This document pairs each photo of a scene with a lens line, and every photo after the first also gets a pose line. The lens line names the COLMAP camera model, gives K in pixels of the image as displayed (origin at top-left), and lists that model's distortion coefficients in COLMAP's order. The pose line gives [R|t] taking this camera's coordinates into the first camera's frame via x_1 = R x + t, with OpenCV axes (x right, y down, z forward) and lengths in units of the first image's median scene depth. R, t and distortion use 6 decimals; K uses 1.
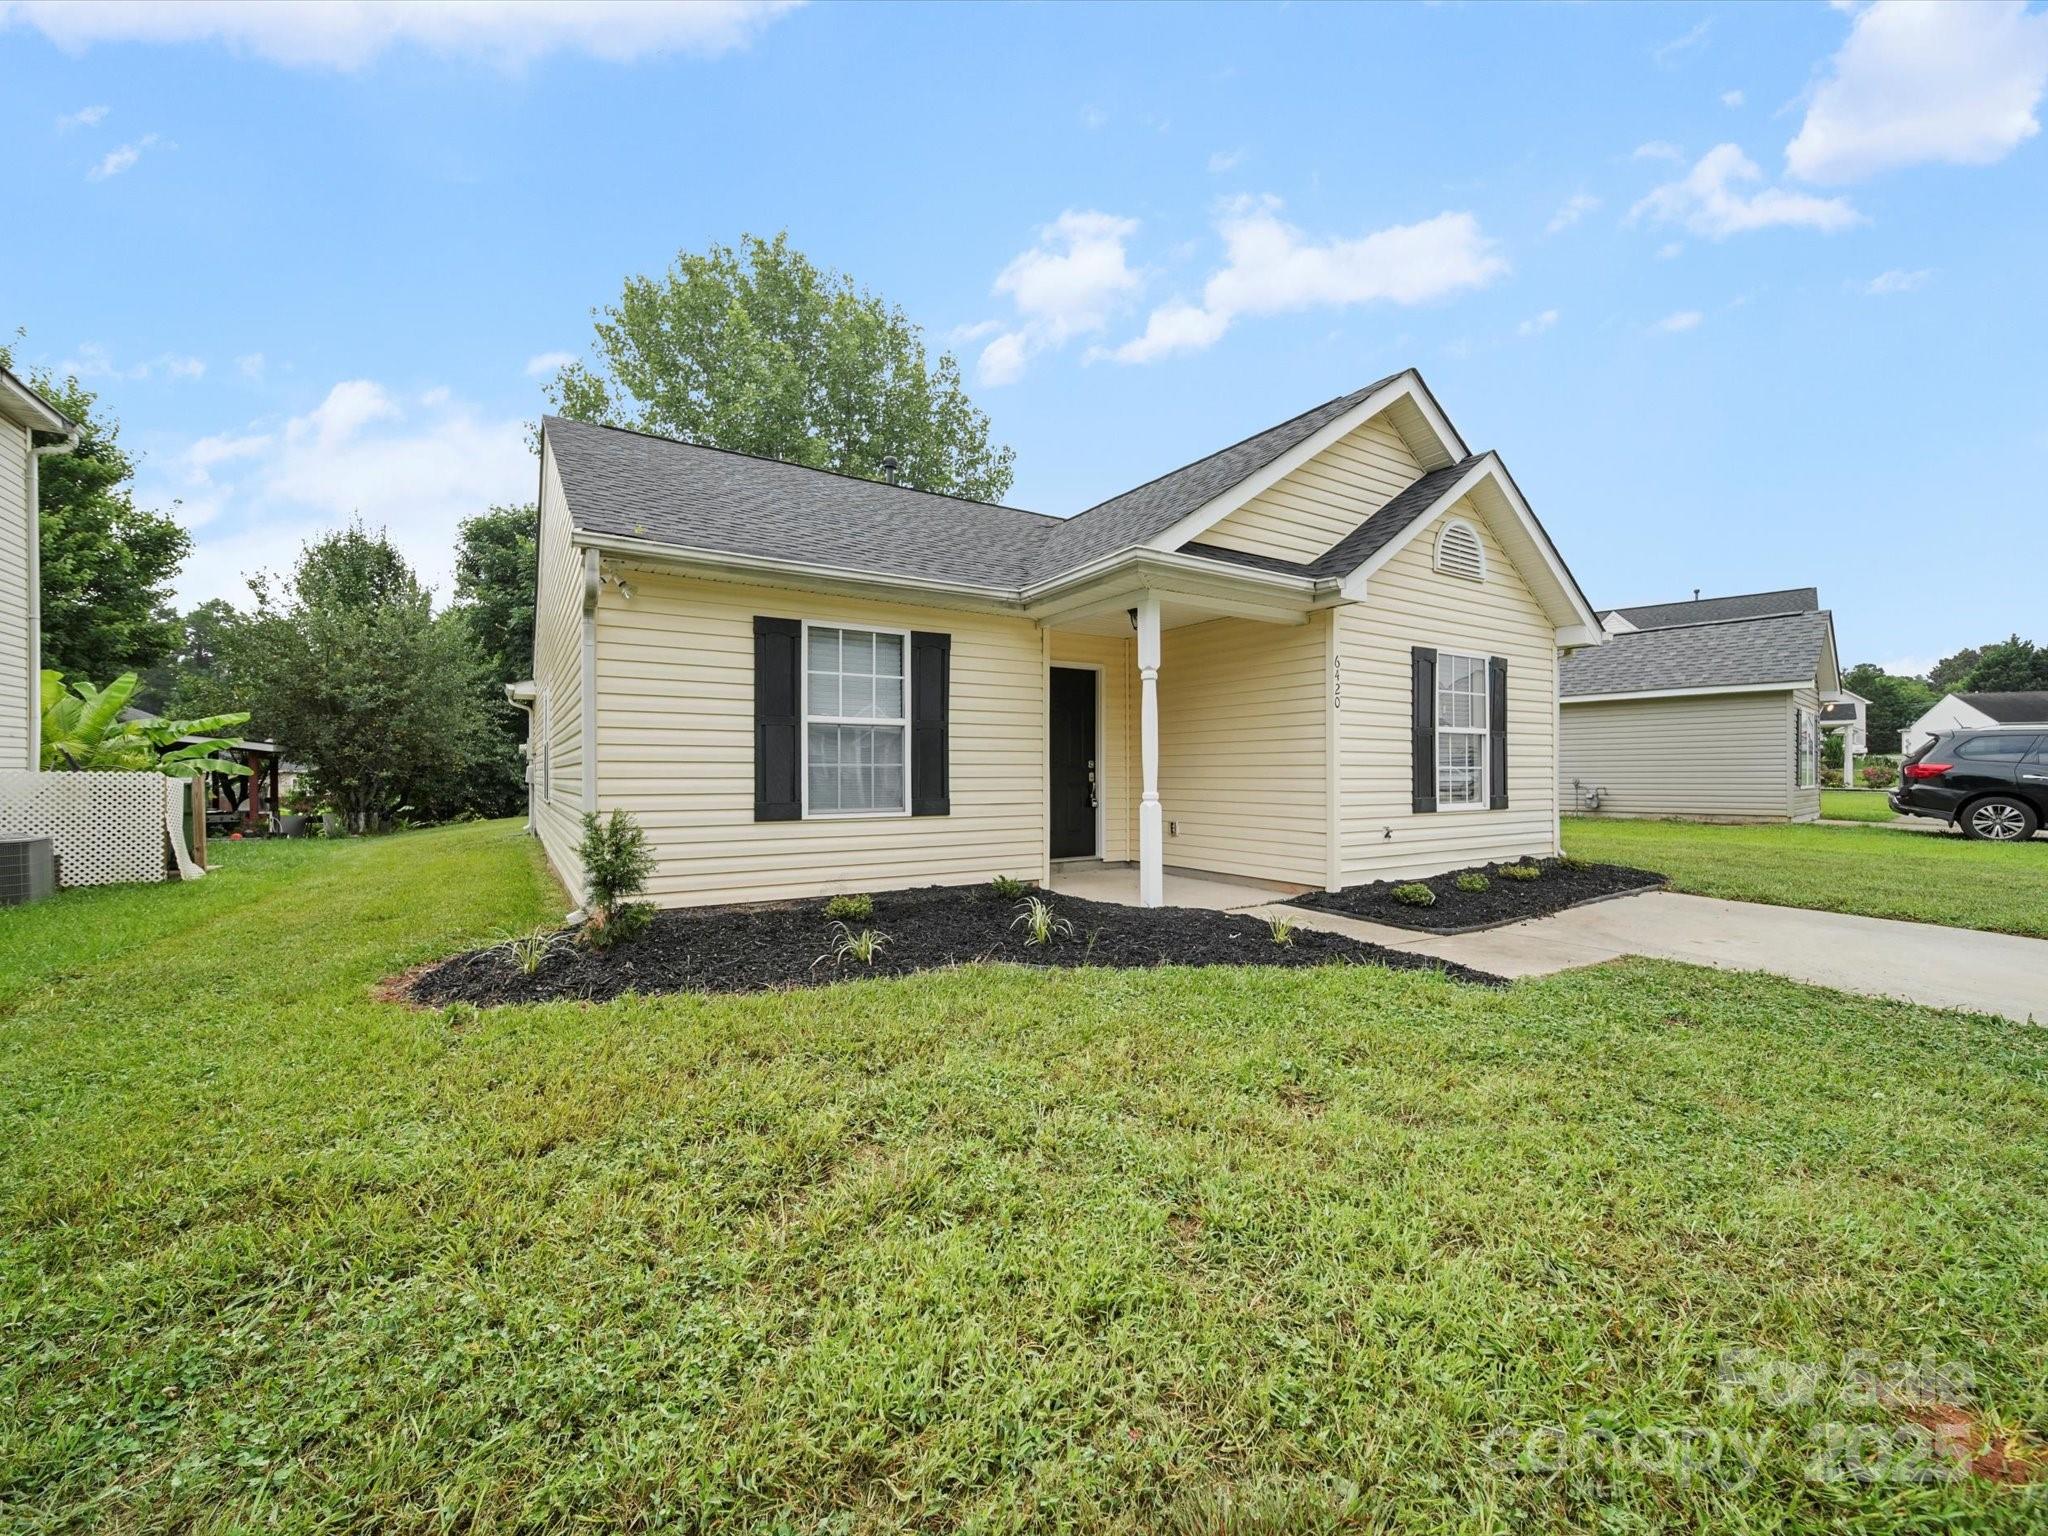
lens RADIAL K [[815.9, 0, 1030.4], [0, 815.9, 775.5], [0, 0, 1]] dist [-0.002489, -0.001445]
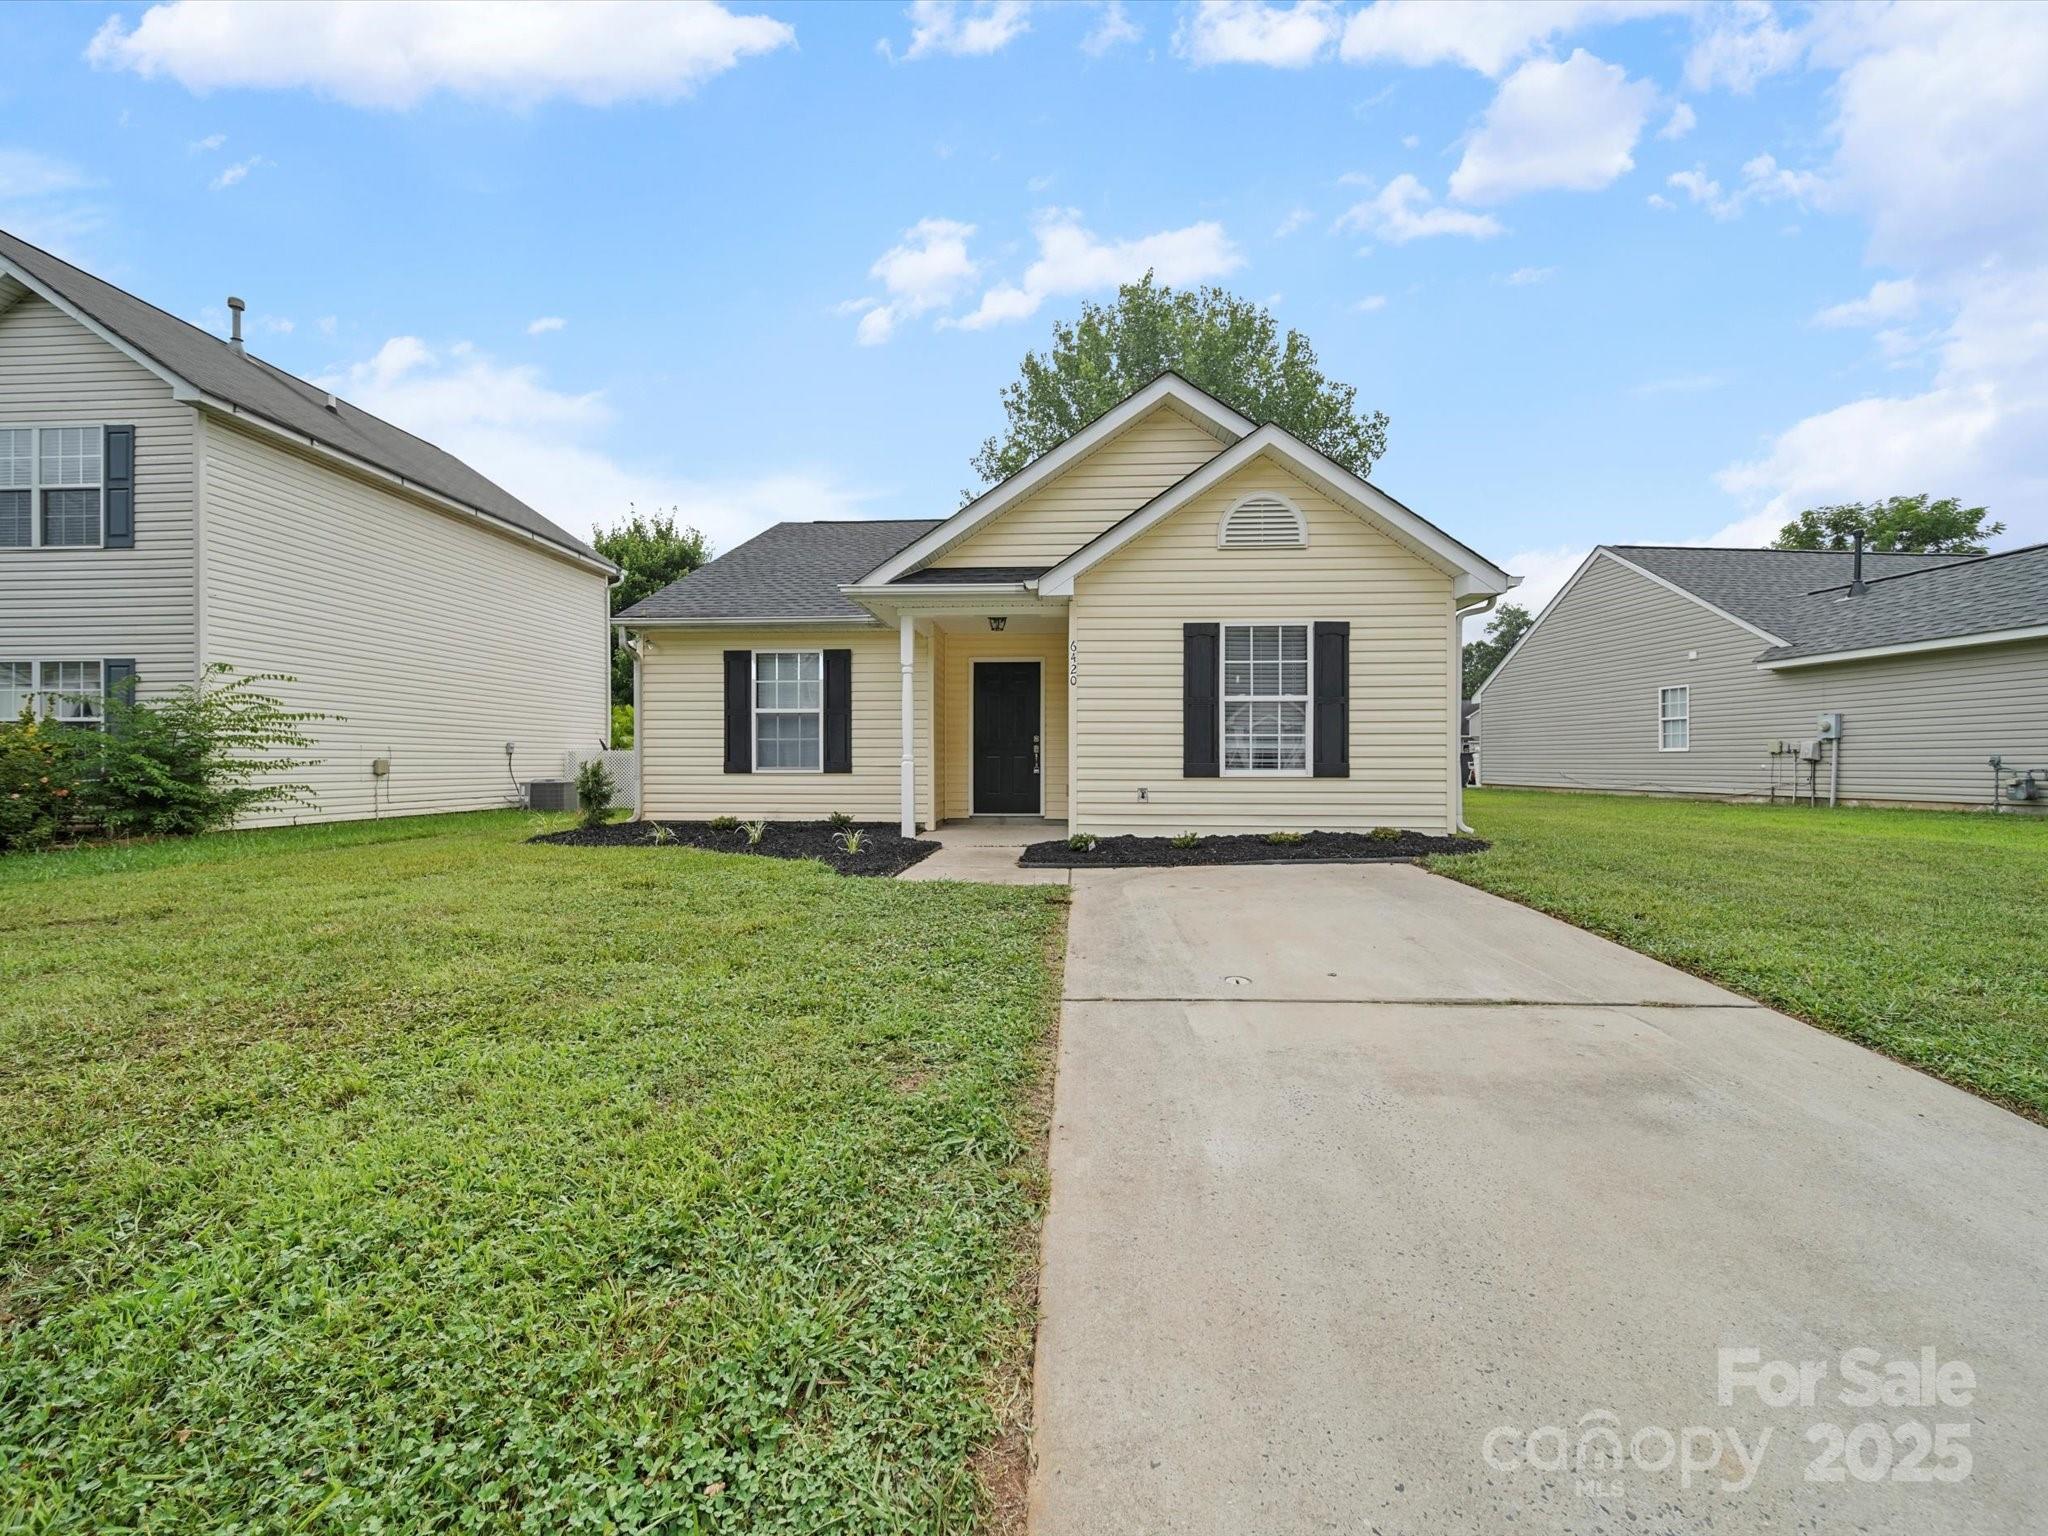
lens RADIAL K [[815.9, 0, 1028.8], [0, 815.9, 778.1], [0, 0, 1]] dist [-0.002489, -0.001445]
pose [[0.813027, 0.010689, -0.582129, 1.030719], [-0.004495, 0.999917, 0.012082, 0.039008], [0.582209, -0.007207, 0.813007, -0.003411]]
